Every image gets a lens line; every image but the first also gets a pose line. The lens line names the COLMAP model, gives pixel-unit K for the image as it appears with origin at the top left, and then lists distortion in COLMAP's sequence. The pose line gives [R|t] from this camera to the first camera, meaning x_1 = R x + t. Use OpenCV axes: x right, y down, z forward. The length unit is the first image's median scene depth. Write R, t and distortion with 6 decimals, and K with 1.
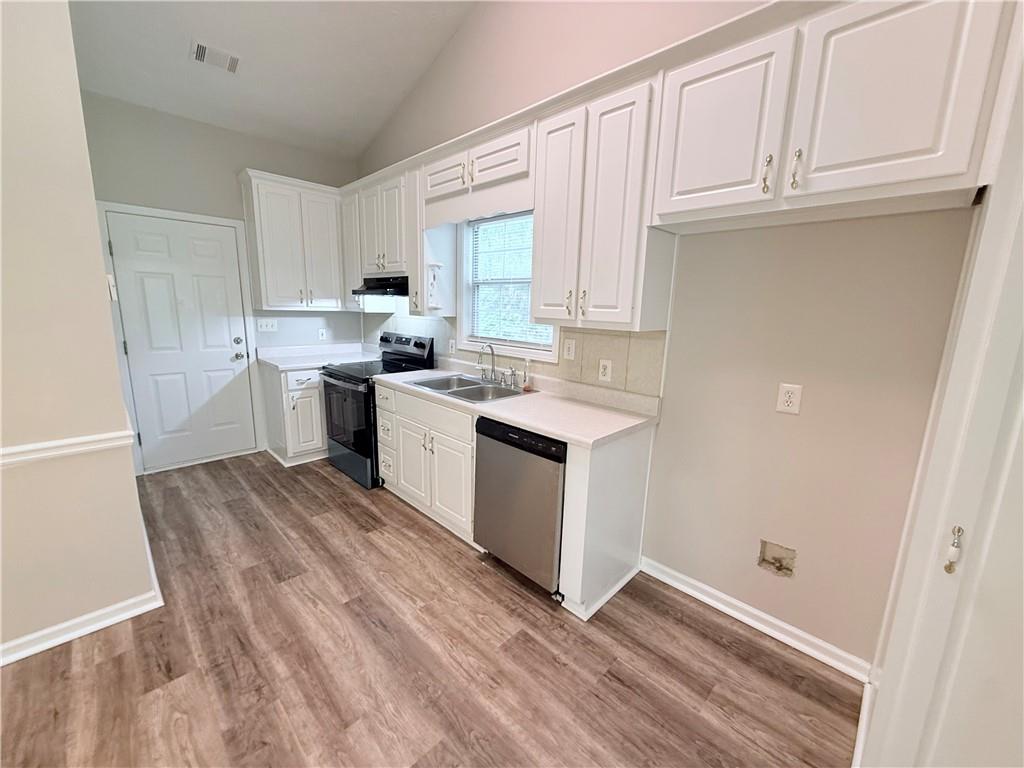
lens RADIAL K [[409.3, 0, 510.0], [0, 409.3, 385.1], [0, 0, 1]] dist [-0.000459, 0.000257]
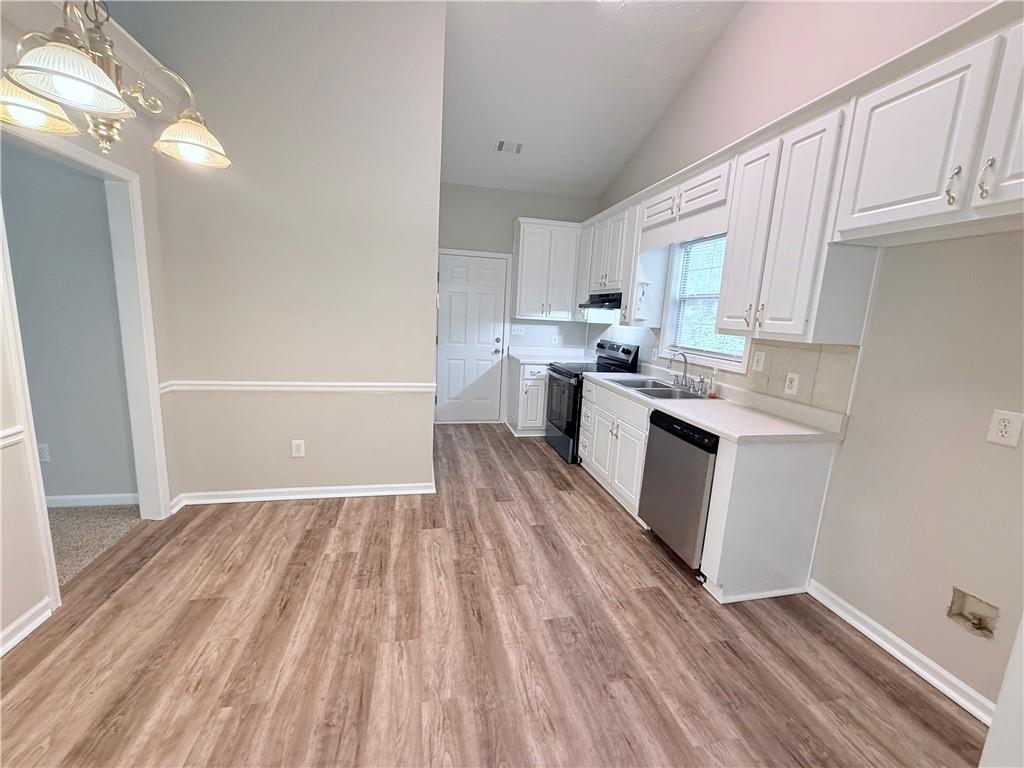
lens RADIAL K [[409.3, 0, 510.0], [0, 409.3, 385.1], [0, 0, 1]] dist [-0.000459, 0.000257]
pose [[0.840287, 0.109789, -0.530910, 0.204173], [-0.130016, 0.991512, -0.000742, 0.064546], [0.526322, 0.069650, 0.847428, -0.237757]]
